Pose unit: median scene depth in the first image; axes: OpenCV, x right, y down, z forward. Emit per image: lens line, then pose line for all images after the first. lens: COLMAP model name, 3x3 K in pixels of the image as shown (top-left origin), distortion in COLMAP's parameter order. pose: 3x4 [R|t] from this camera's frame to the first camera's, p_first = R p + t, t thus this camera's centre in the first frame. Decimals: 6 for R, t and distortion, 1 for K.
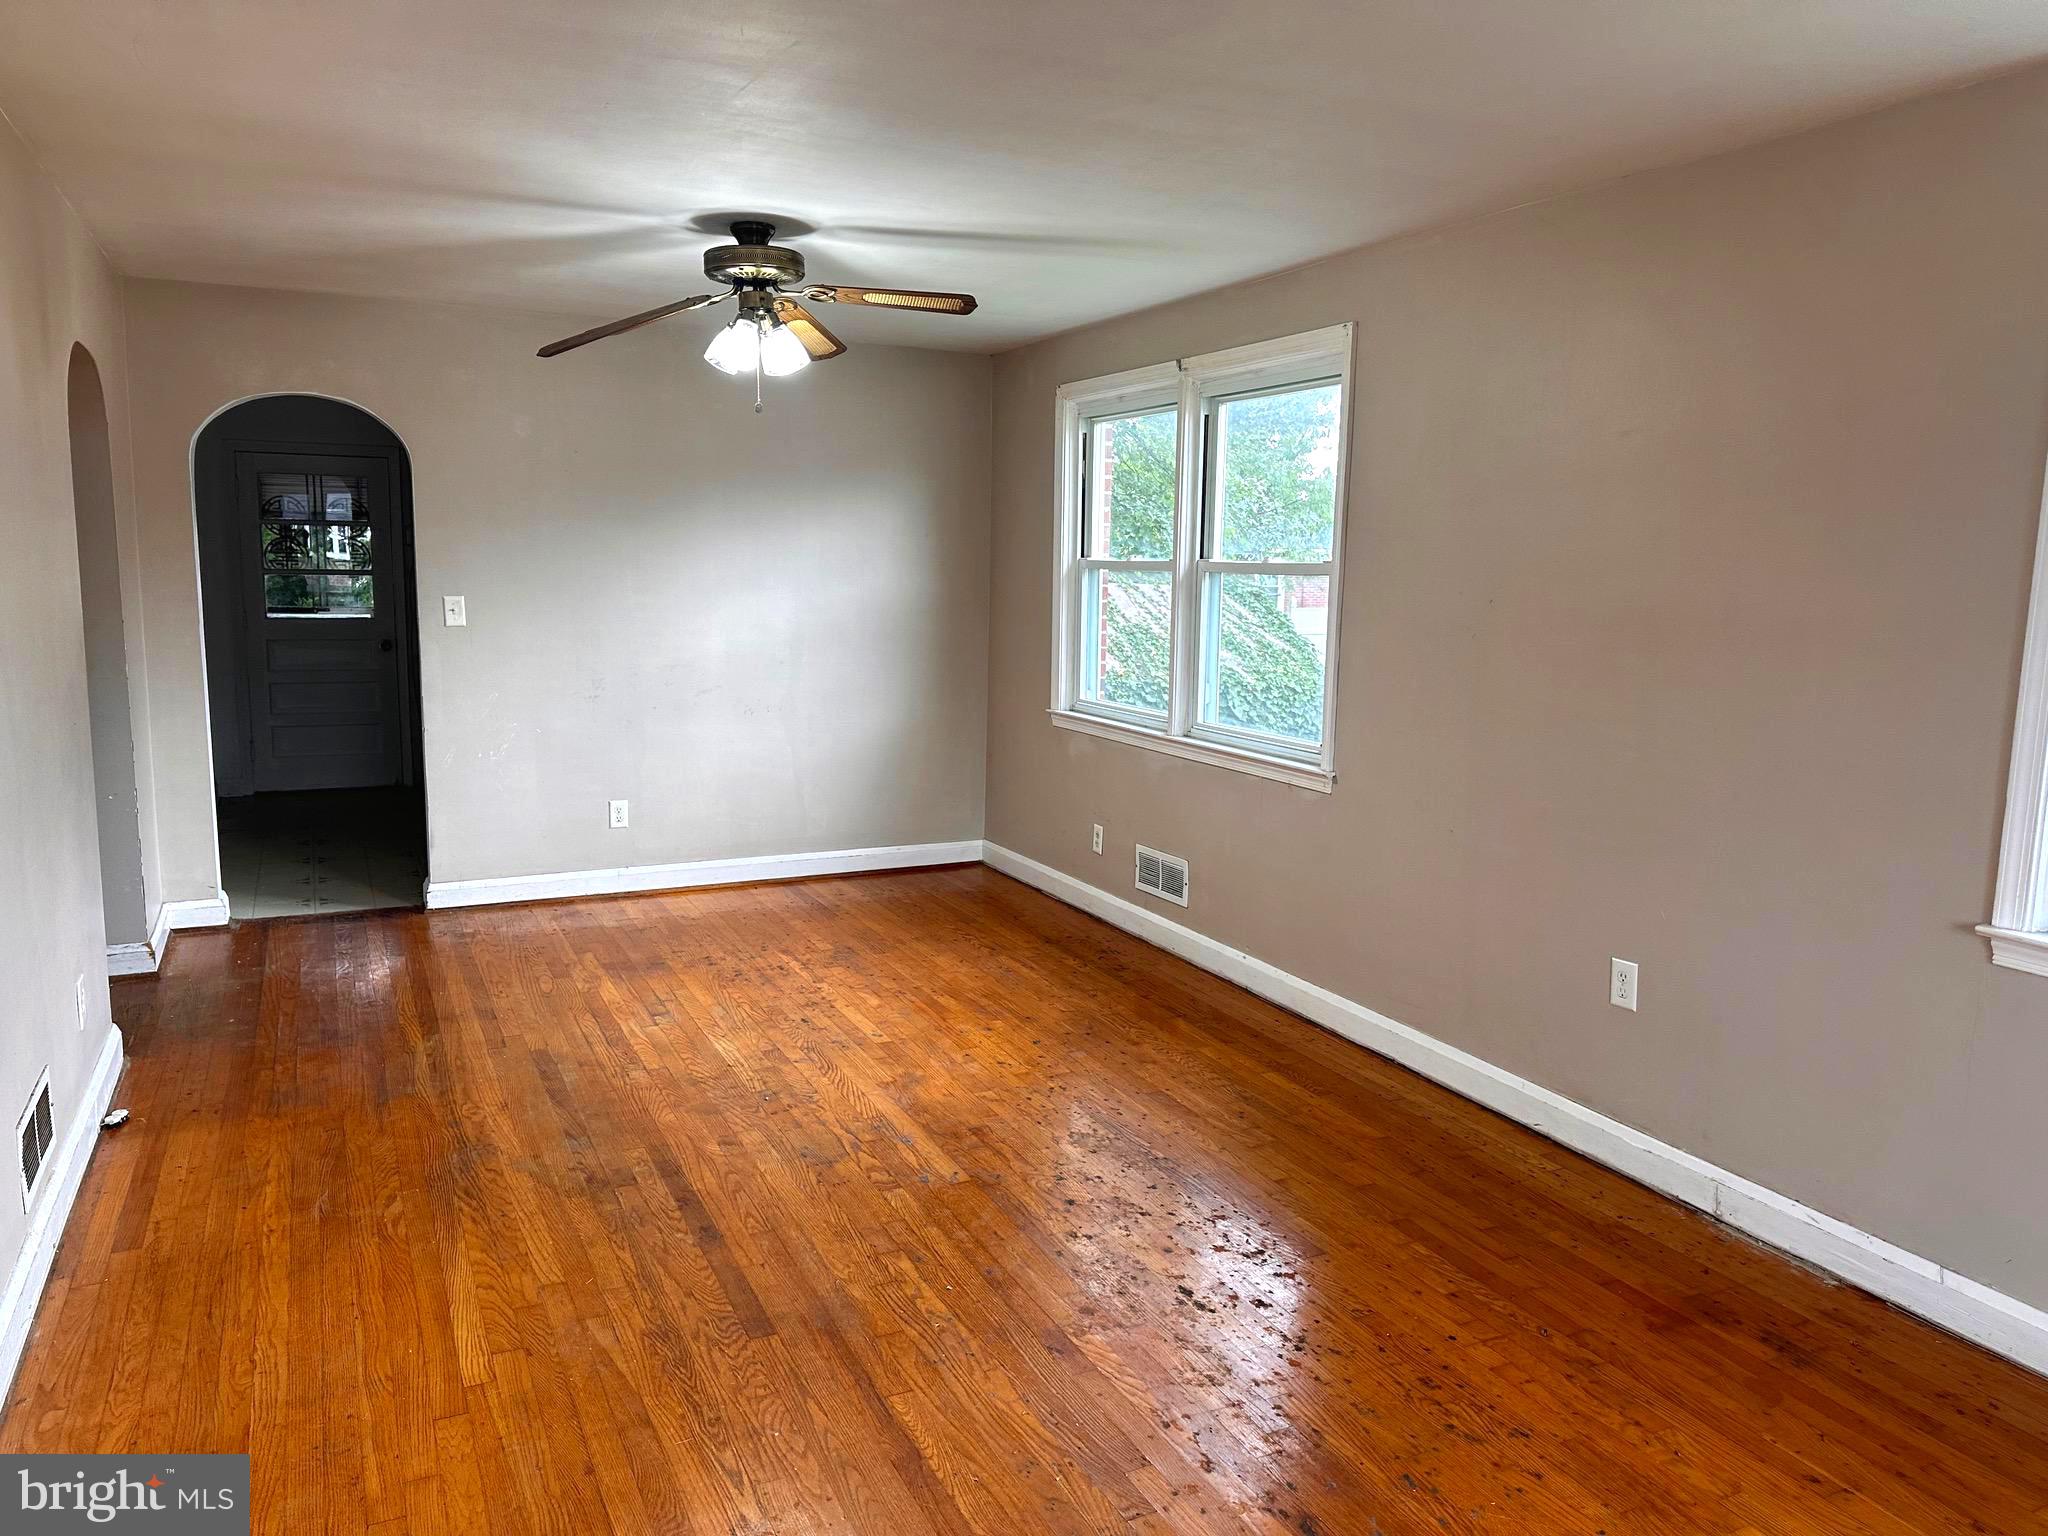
lens RADIAL K [[1453.0, 0, 1024.0], [0, 1453.0, 768.0], [0, 0, 1]] dist [0.036795, -0.064302]
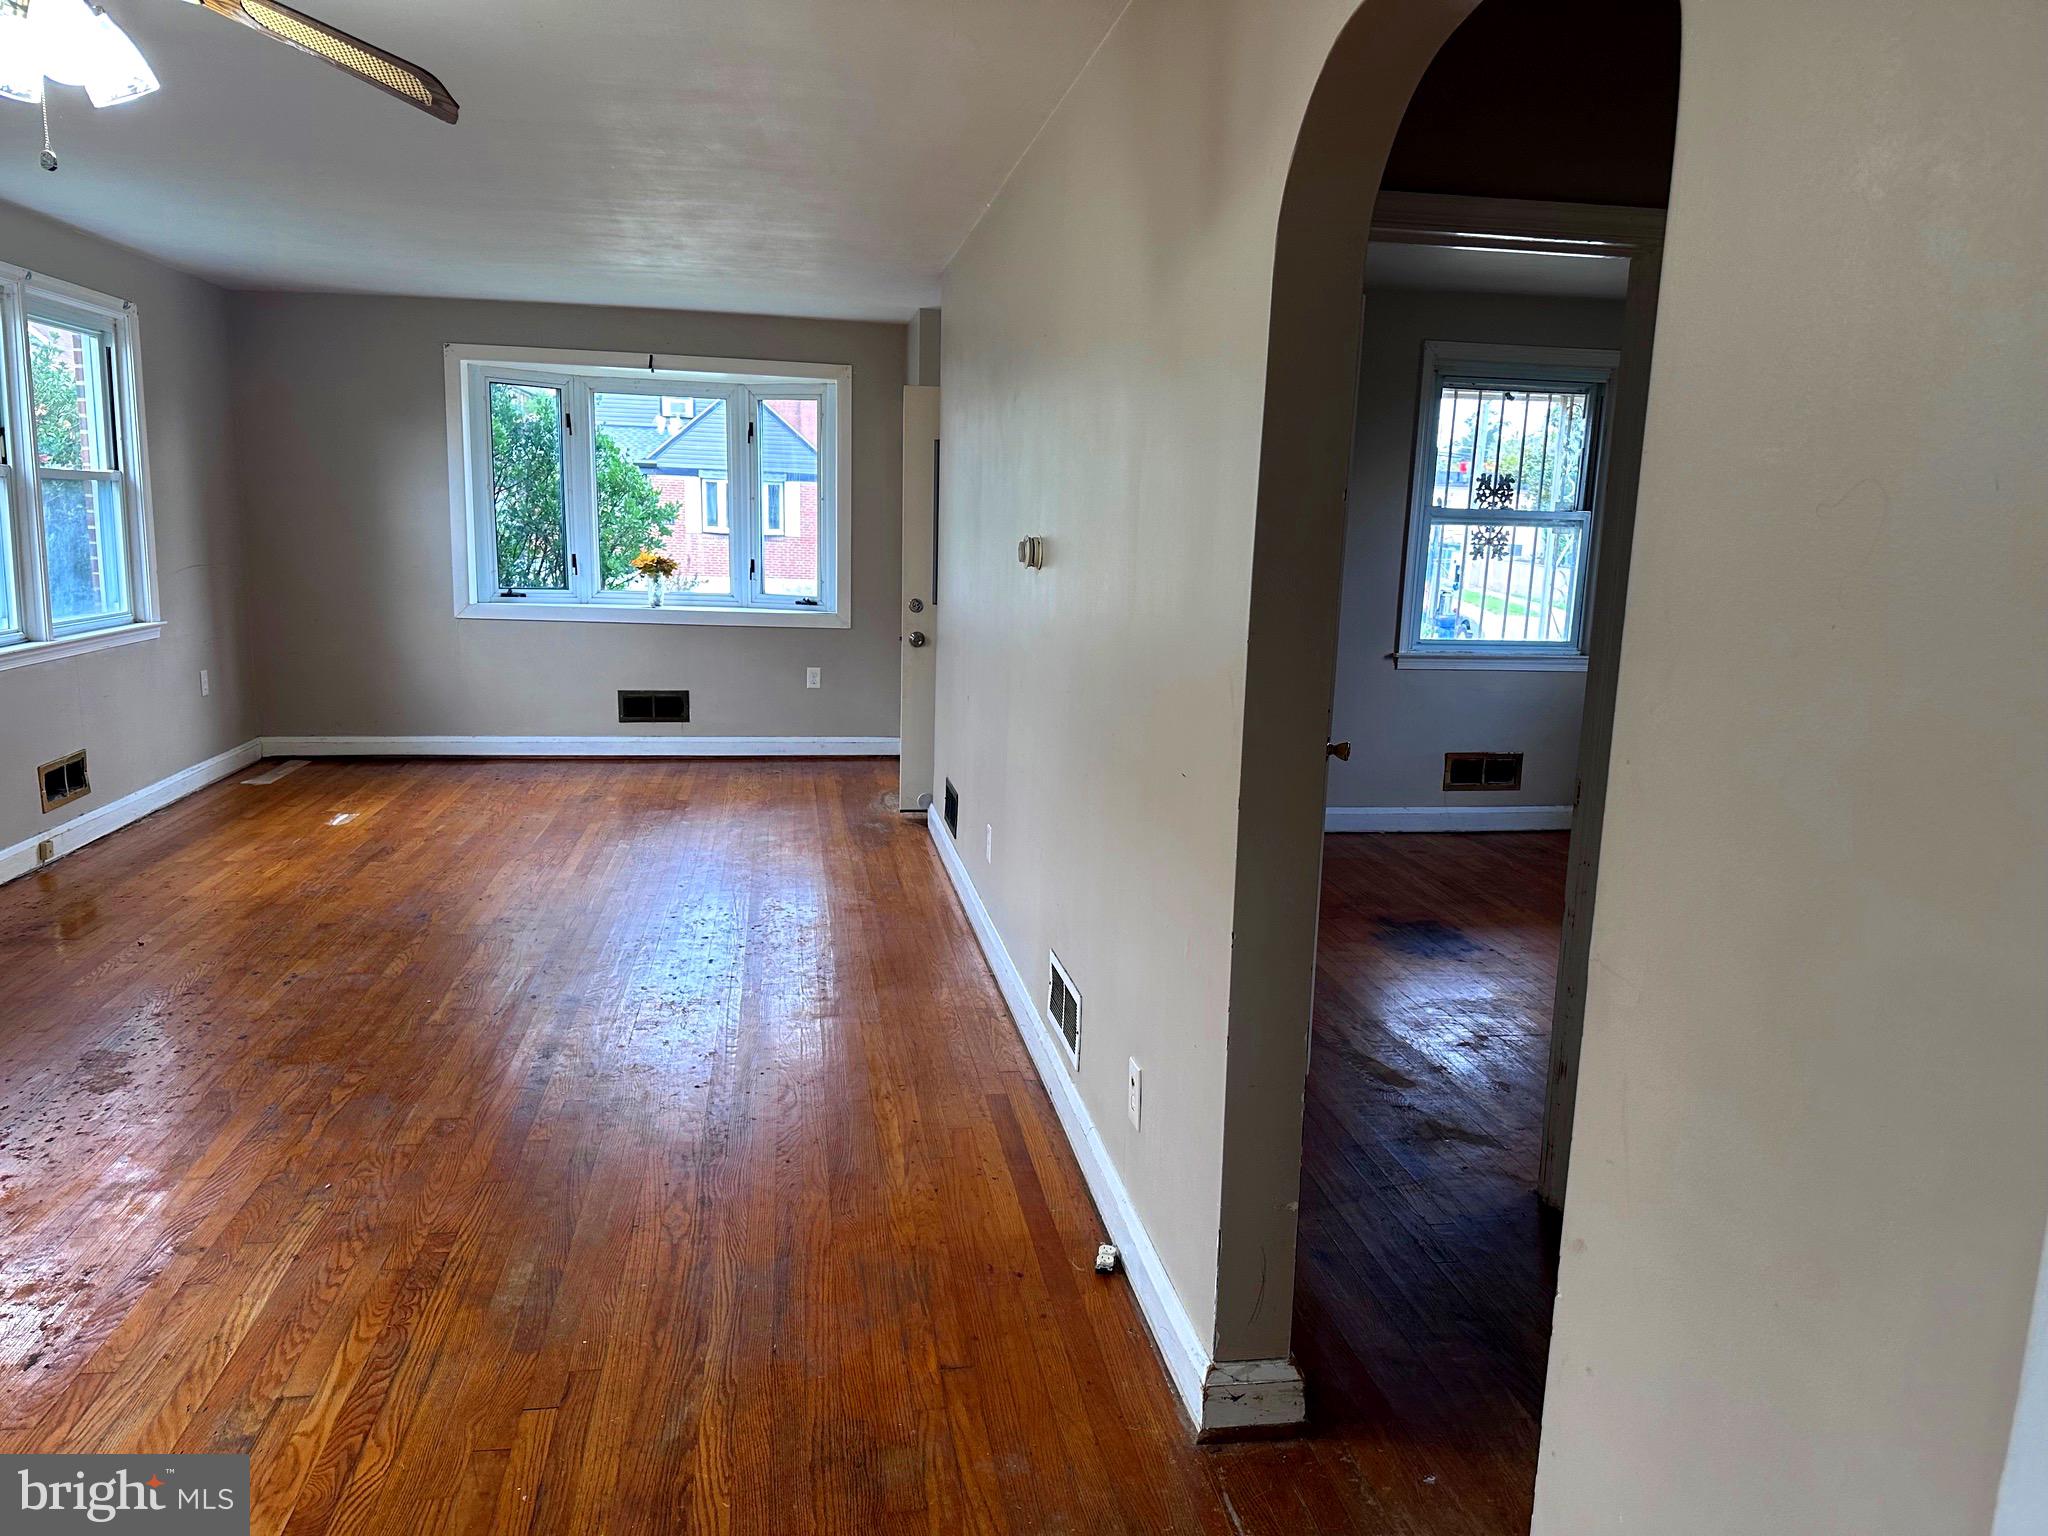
lens RADIAL K [[1432.1, 0, 1024.0], [0, 1432.1, 768.0], [0, 0, 1]] dist [0.052244, -0.063326]
pose [[-0.958246, -0.101837, 0.267196, -0.752721], [-0.012502, 0.948459, 0.316653, -0.242443], [-0.285671, 0.300091, -0.910130, 1.615506]]
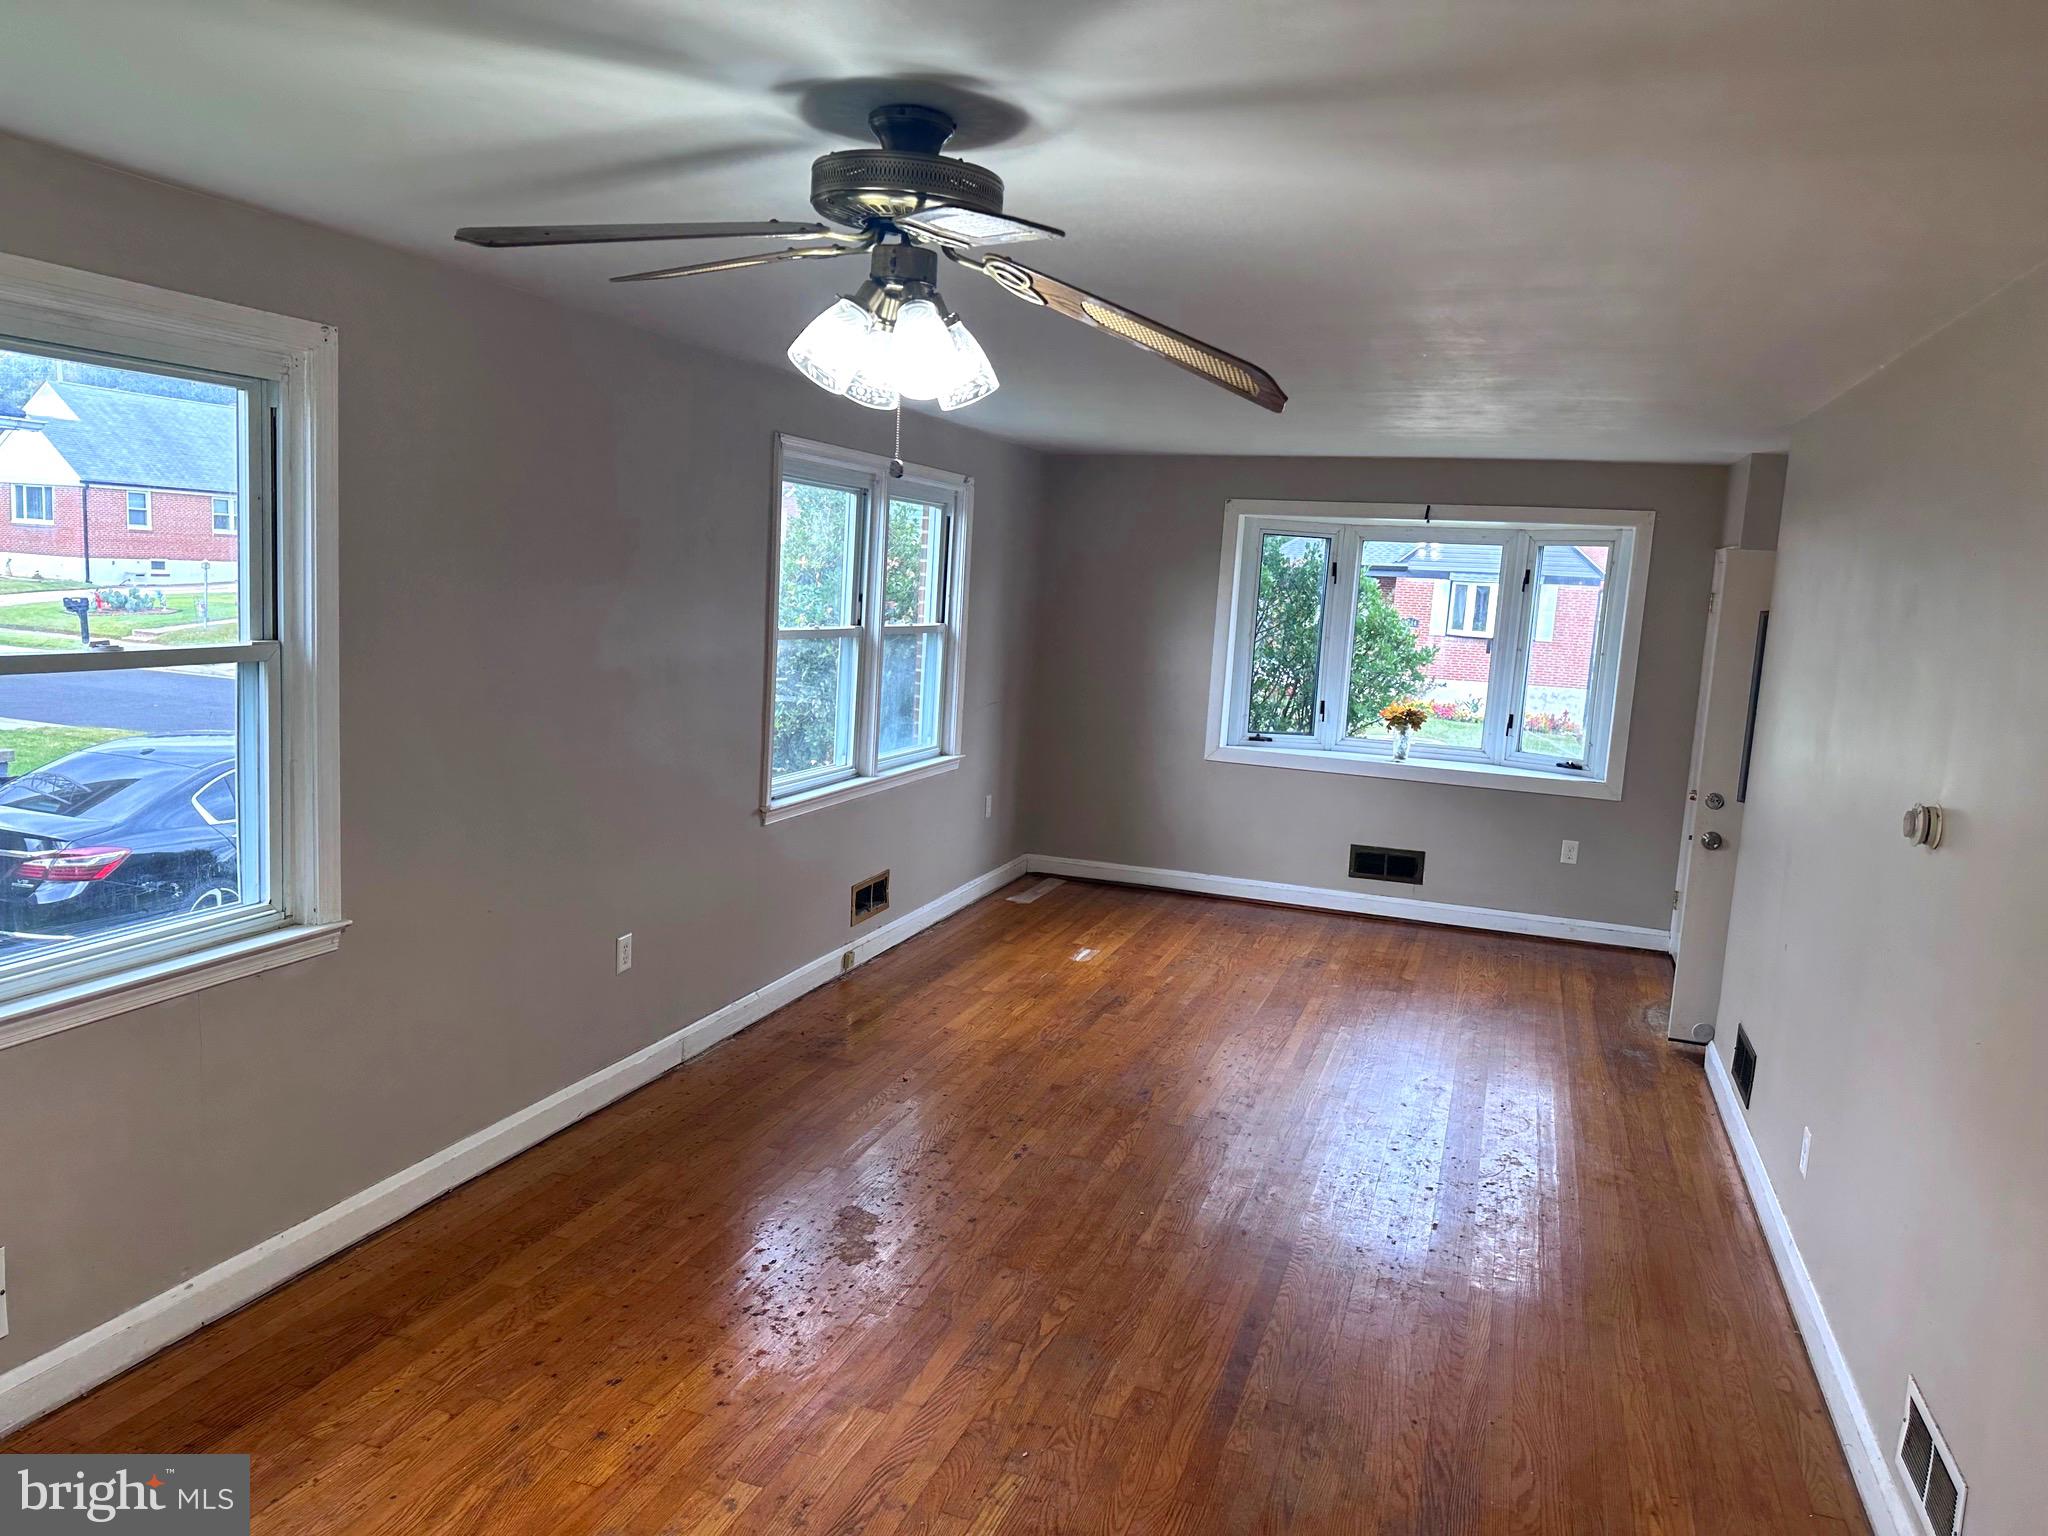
lens RADIAL K [[1416.7, 0, 1024.0], [0, 1416.7, 768.0], [0, 0, 1]] dist [0.101956, -0.101840]
pose [[-0.703340, -0.165946, 0.691213, -0.661579], [0.025750, 0.965784, 0.258067, -0.316846], [-0.710387, 0.199308, -0.675001, 1.510921]]
